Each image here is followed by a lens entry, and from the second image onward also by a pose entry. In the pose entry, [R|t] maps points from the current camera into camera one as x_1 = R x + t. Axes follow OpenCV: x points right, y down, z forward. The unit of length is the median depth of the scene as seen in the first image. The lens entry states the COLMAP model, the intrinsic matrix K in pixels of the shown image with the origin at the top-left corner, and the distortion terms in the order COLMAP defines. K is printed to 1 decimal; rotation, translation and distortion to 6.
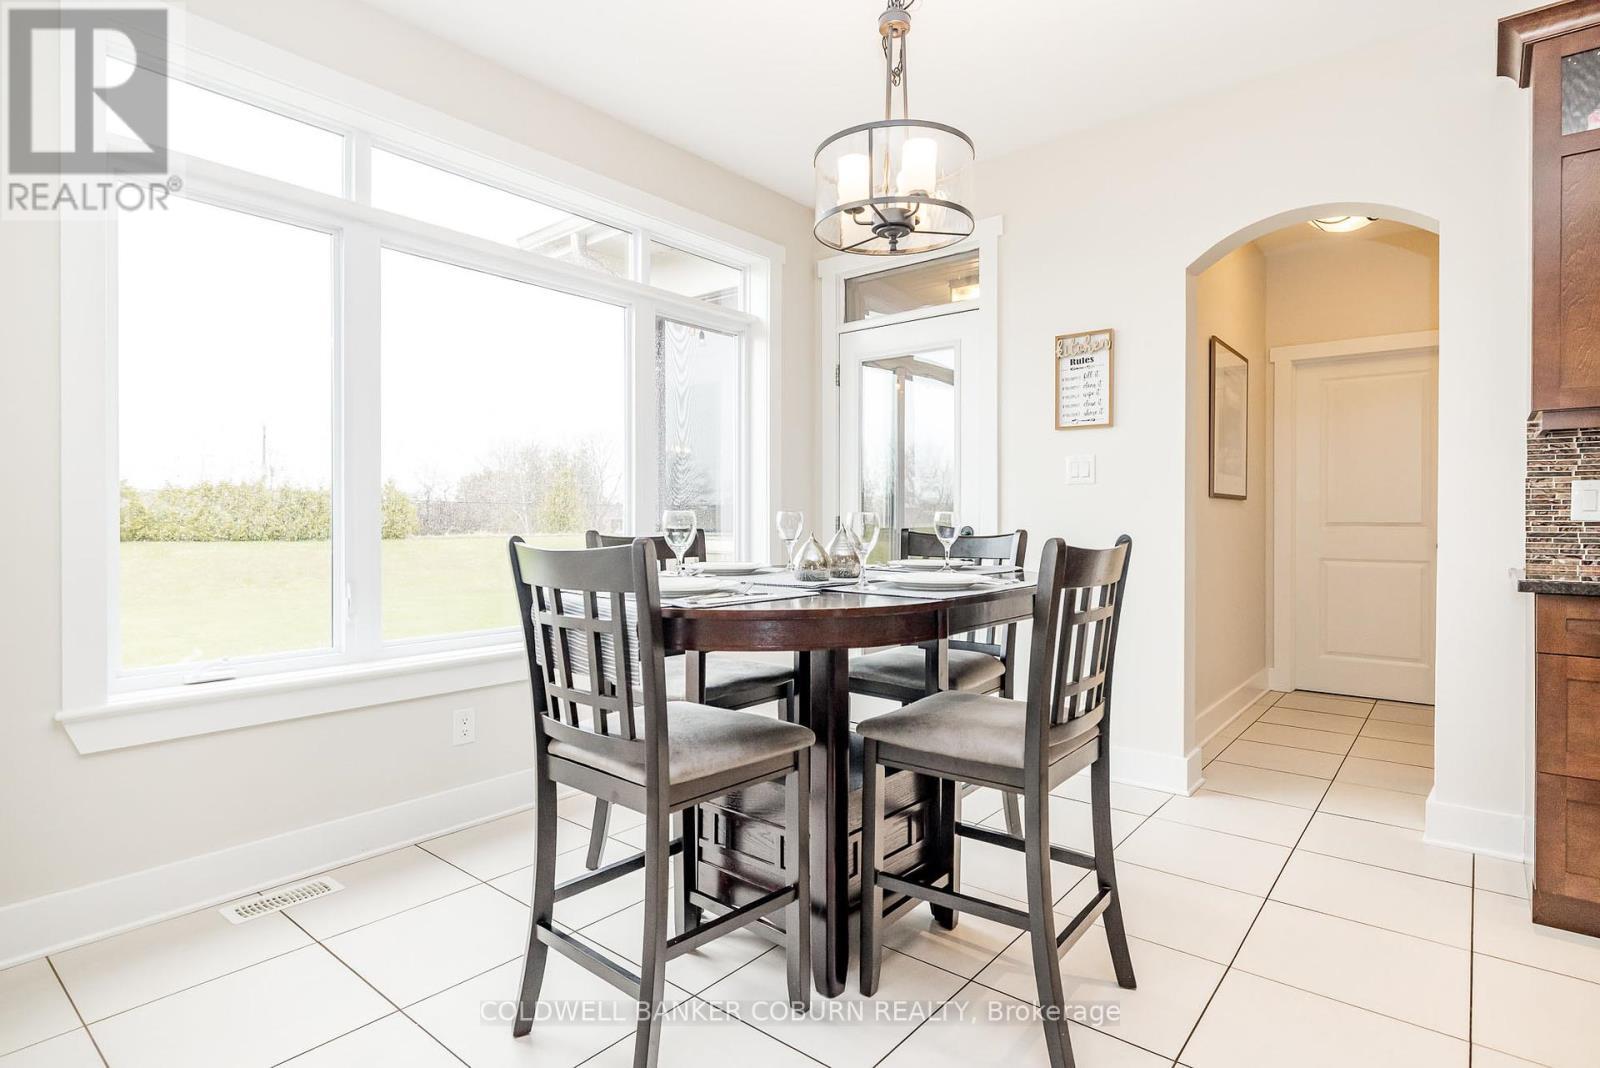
lens RADIAL K [[835.5, 0, 794.7], [0, 835.5, 529.7], [0, 0, 1]] dist [0.006169, 0.001169]
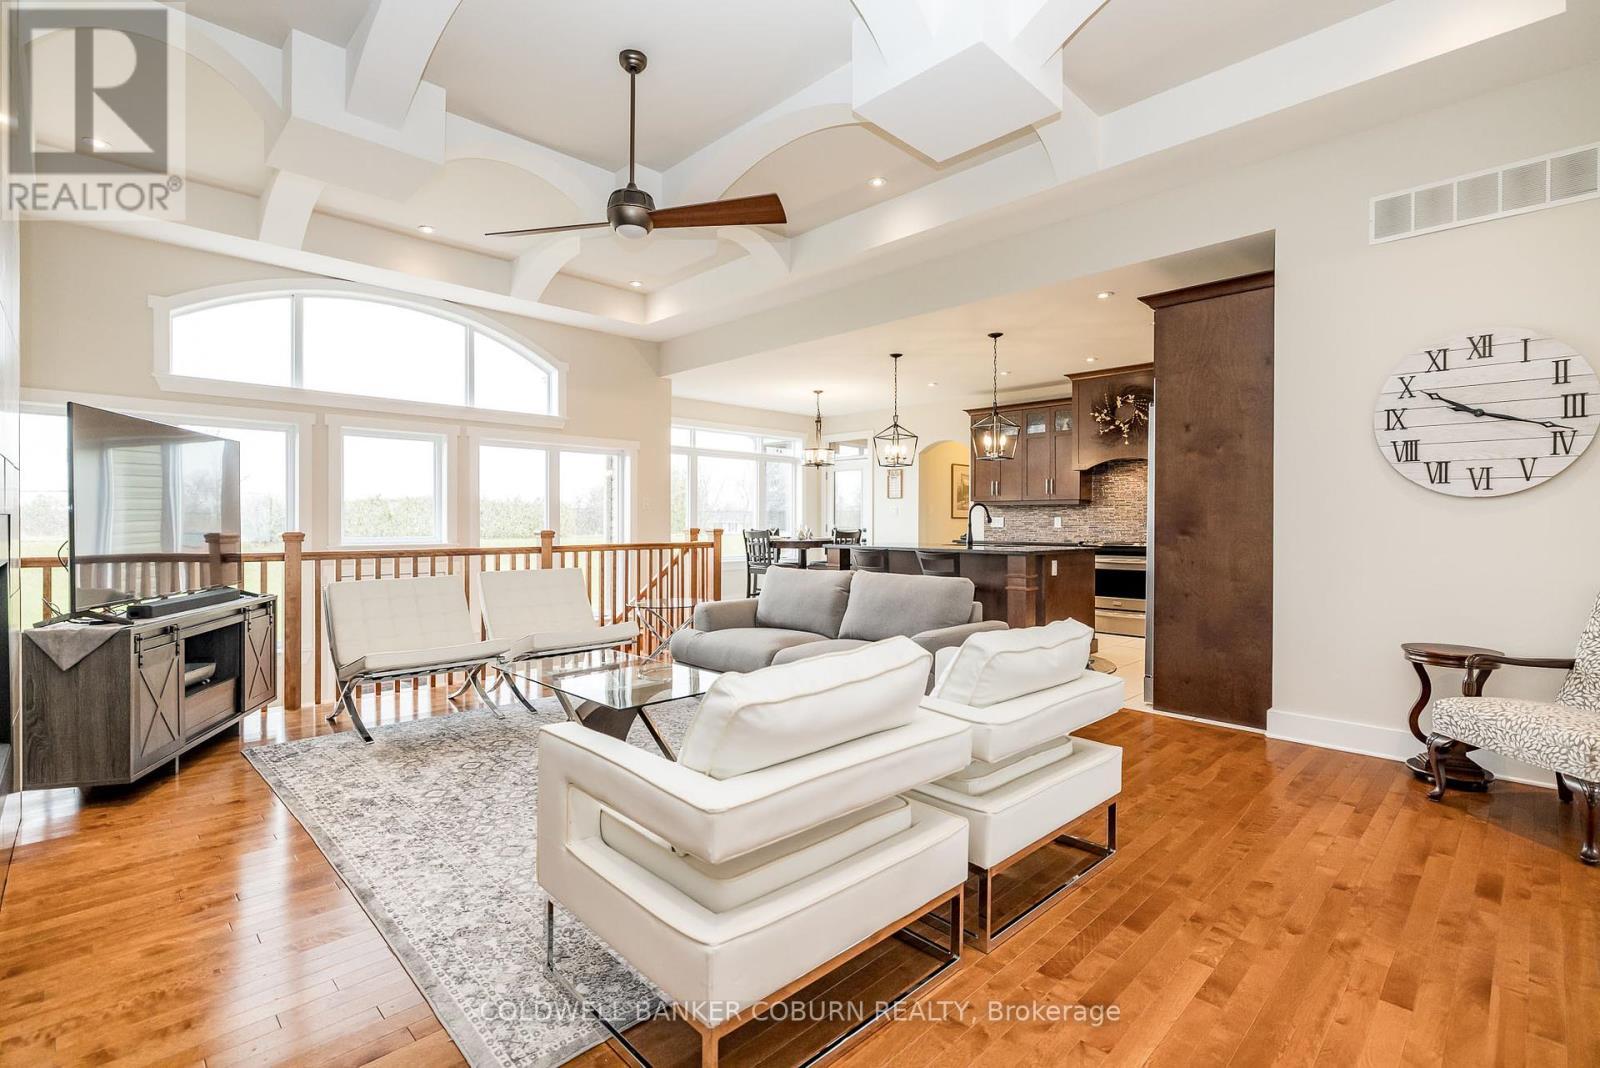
lens RADIAL K [[753.9, 0, 799.0], [0, 753.9, 532.0], [0, 0, 1]] dist [0.003023, -0.000388]
pose [[0.995348, 0.004852, -0.096228, 0.473121], [-0.004903, 0.999988, -0.000294, 0.023538], [0.096225, 0.000764, 0.995359, -3.649347]]
